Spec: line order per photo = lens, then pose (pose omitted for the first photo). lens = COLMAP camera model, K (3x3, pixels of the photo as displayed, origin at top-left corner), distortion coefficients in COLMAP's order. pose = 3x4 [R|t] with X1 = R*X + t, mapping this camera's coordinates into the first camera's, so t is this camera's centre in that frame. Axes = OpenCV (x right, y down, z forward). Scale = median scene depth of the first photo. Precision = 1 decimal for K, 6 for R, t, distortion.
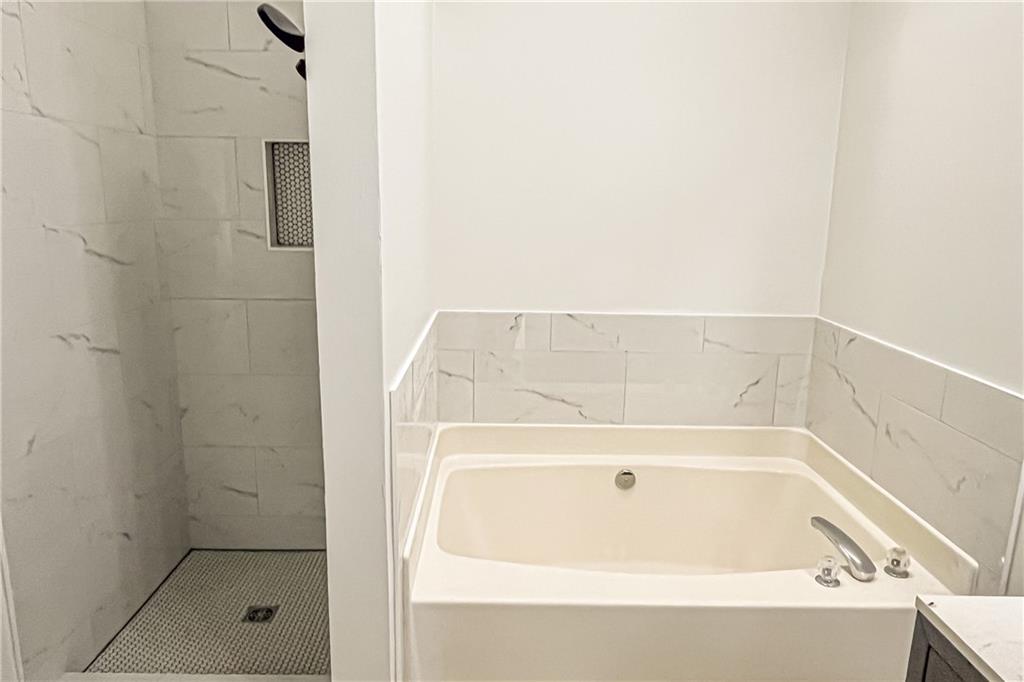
lens RADIAL K [[672.1, 0, 504.7], [0, 672.1, 326.7], [0, 0, 1]] dist [-0.017573, 0.003580]
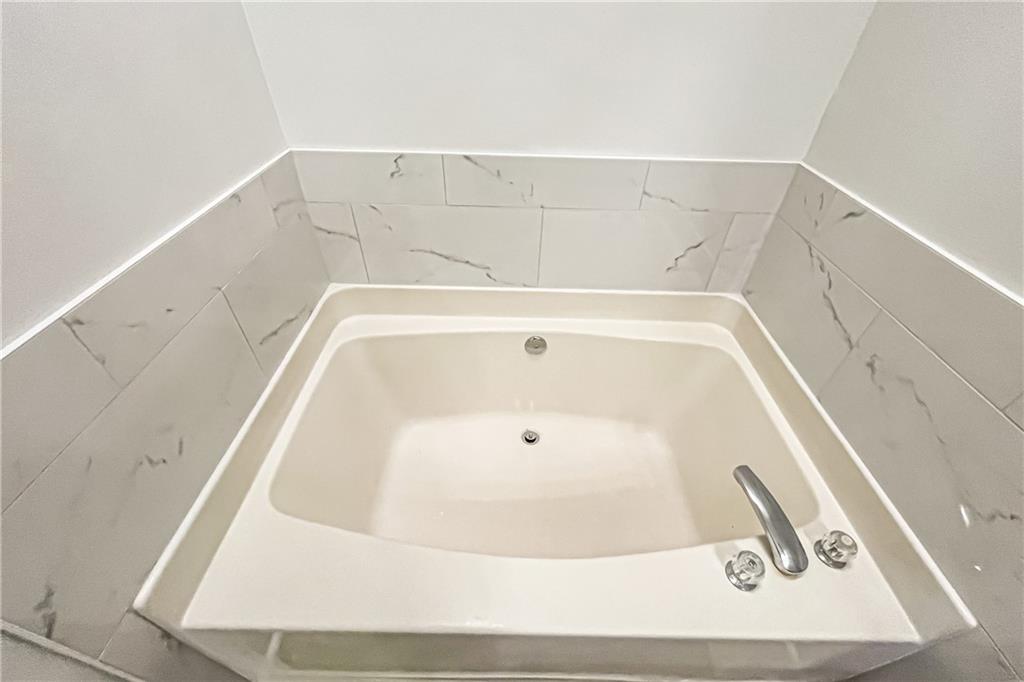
lens RADIAL K [[413.1, 0, 511.0], [0, 413.1, 336.0], [0, 0, 1]] dist [-0.006657, 0.001296]
pose [[0.999814, 0.016021, -0.010772, 0.157852], [-0.008793, 0.874619, 0.484730, -0.068266], [0.017187, -0.484545, 0.874597, 0.518534]]
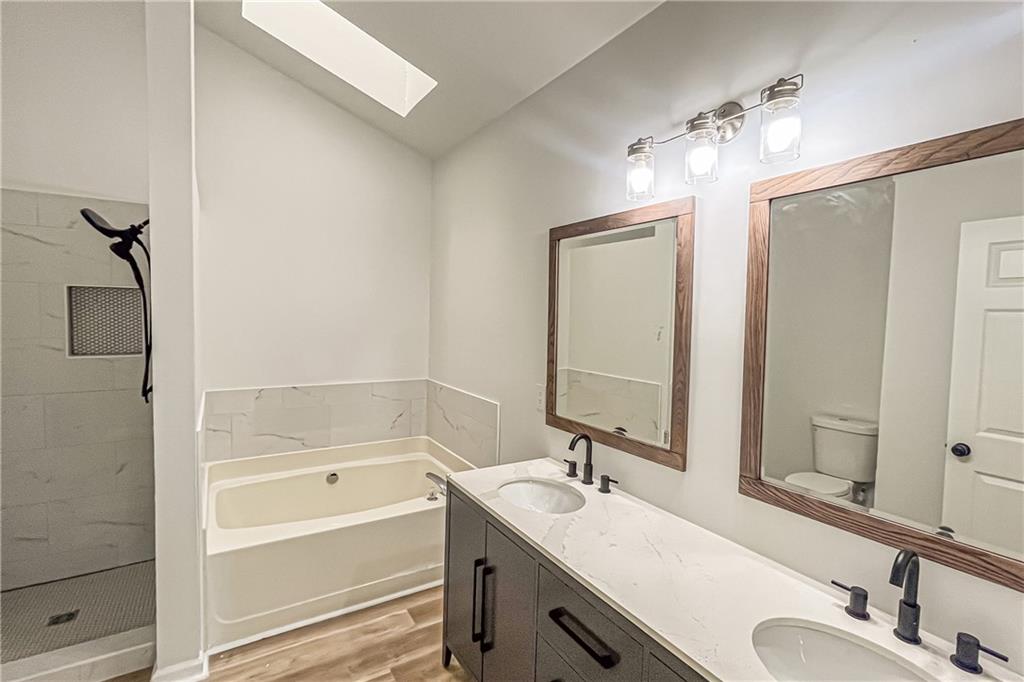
lens RADIAL K [[457.3, 0, 507.0], [0, 457.3, 336.5], [0, 0, 1]] dist [-0.004052, -0.000733]
pose [[0.850157, -0.020338, 0.526136, -0.058149], [0.088926, 0.990445, -0.105404, 0.026531], [-0.518965, 0.136397, 0.843843, -0.325180]]
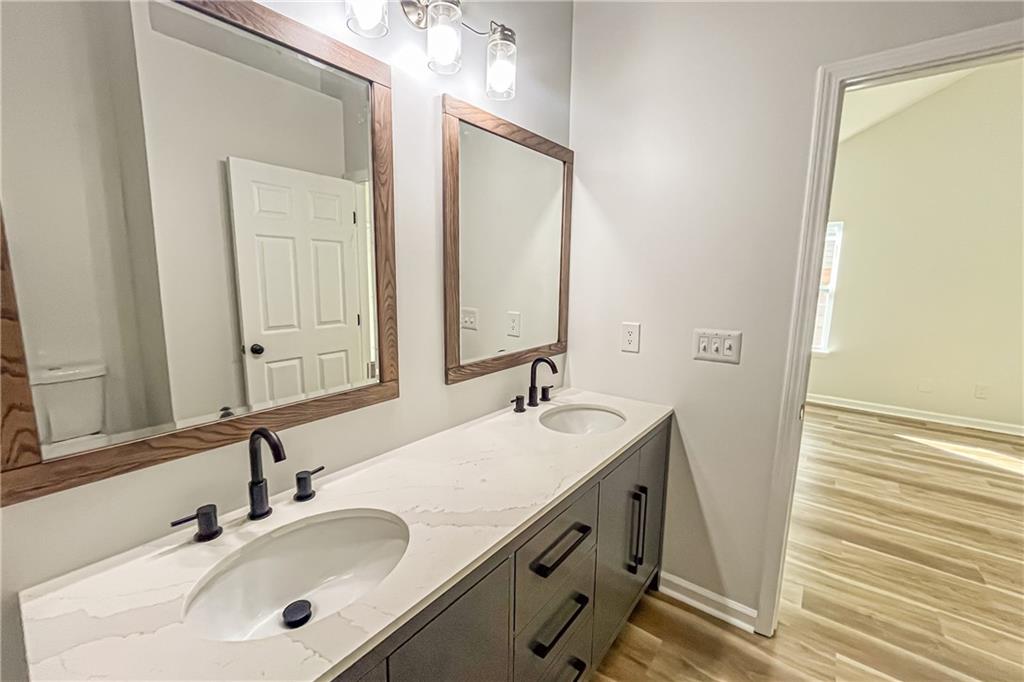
lens RADIAL K [[413.1, 0, 514.7], [0, 413.1, 333.0], [0, 0, 1]] dist [-0.006657, 0.001296]
pose [[-0.782380, -0.111895, 0.612667, 0.059906], [0.095569, 0.950507, 0.295639, -0.043950], [-0.615425, 0.289854, -0.732964, 0.357226]]
